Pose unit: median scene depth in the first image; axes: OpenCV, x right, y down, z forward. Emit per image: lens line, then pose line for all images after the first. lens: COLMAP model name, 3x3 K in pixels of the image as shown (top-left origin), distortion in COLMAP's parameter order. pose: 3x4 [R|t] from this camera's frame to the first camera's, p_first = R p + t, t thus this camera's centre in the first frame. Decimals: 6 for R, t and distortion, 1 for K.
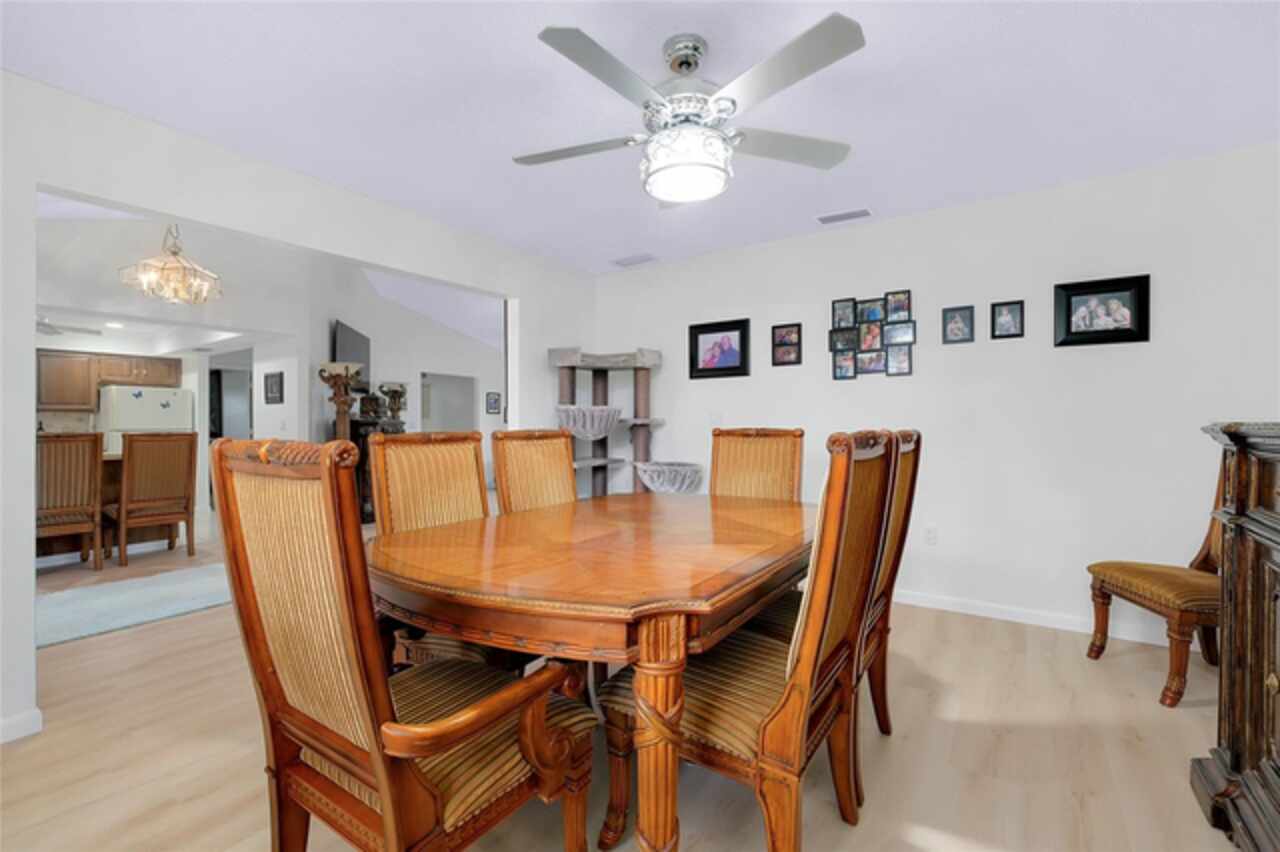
lens RADIAL K [[565.8, 0, 625.3], [0, 565.8, 429.0], [0, 0, 1]] dist [-0.004764, 0.003267]
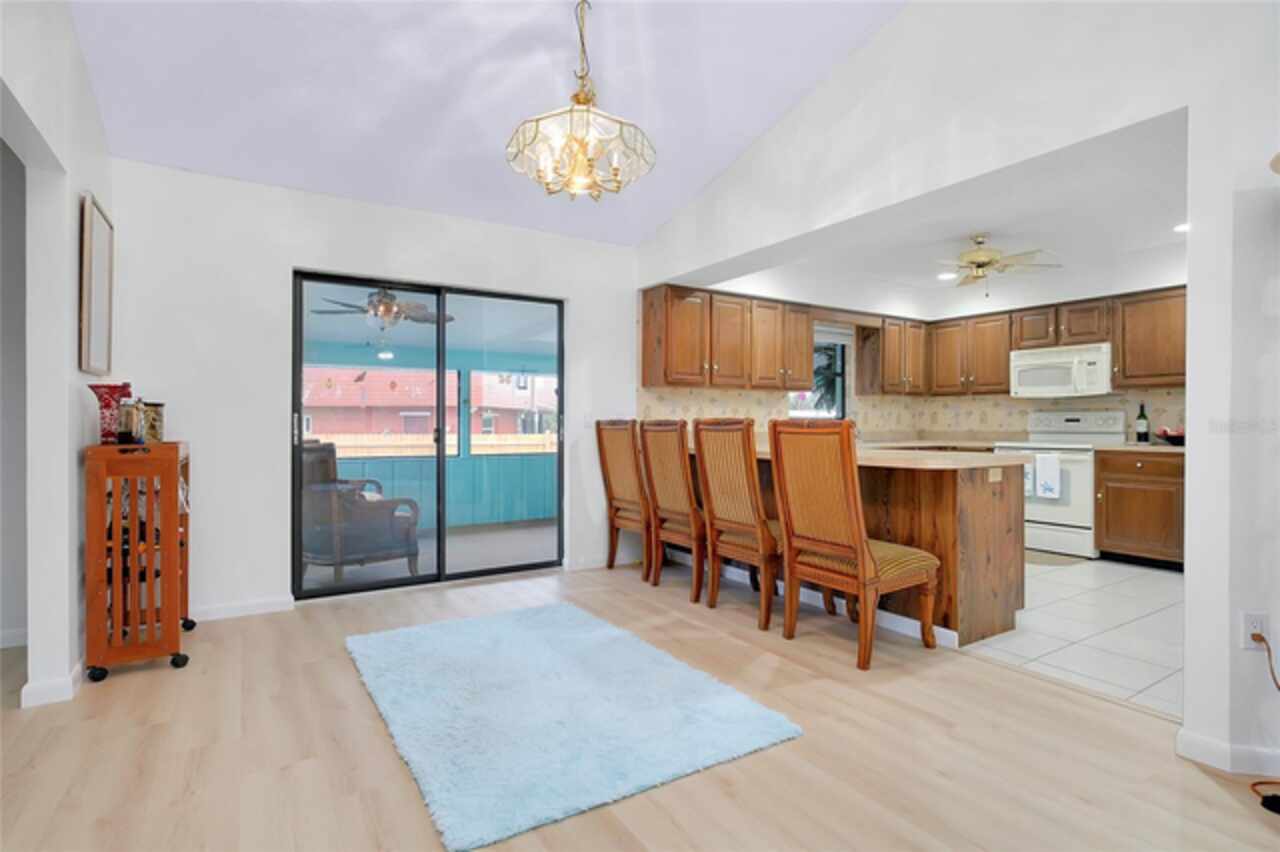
lens RADIAL K [[624.8, 0, 631.5], [0, 624.8, 422.0], [0, 0, 1]] dist [-0.005125, -0.005329]
pose [[-0.383554, 0.009047, -0.923474, -0.127150], [-0.001651, 0.999944, 0.010482, 0.001696], [0.923517, 0.005546, -0.383517, 0.708504]]
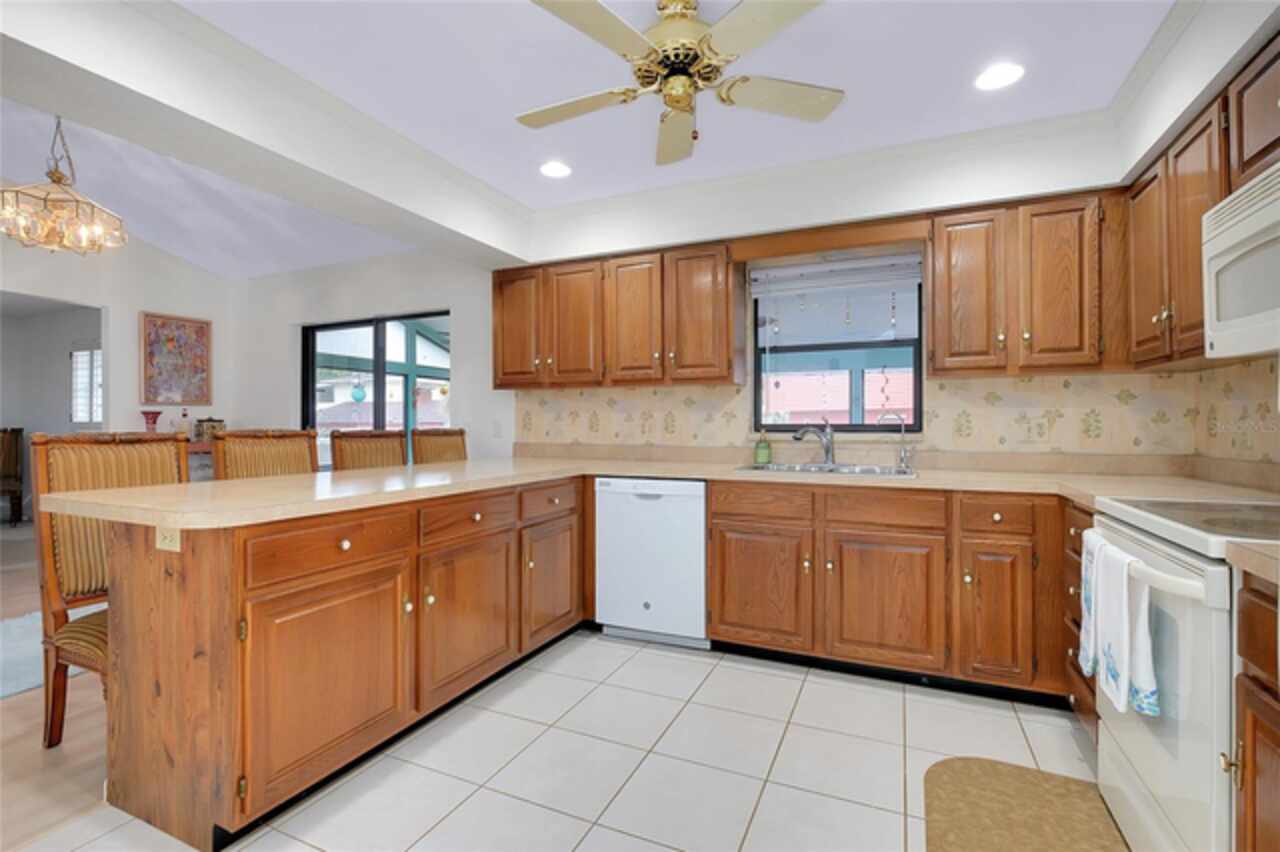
lens RADIAL K [[590.5, 0, 651.2], [0, 590.5, 420.8], [0, 0, 1]] dist [-0.008011, -0.000398]
pose [[-0.981027, 0.010398, -0.193593, -0.777891], [0.010398, 0.999945, 0.001016, -0.000153], [0.193593, -0.001017, -0.981081, 1.037996]]
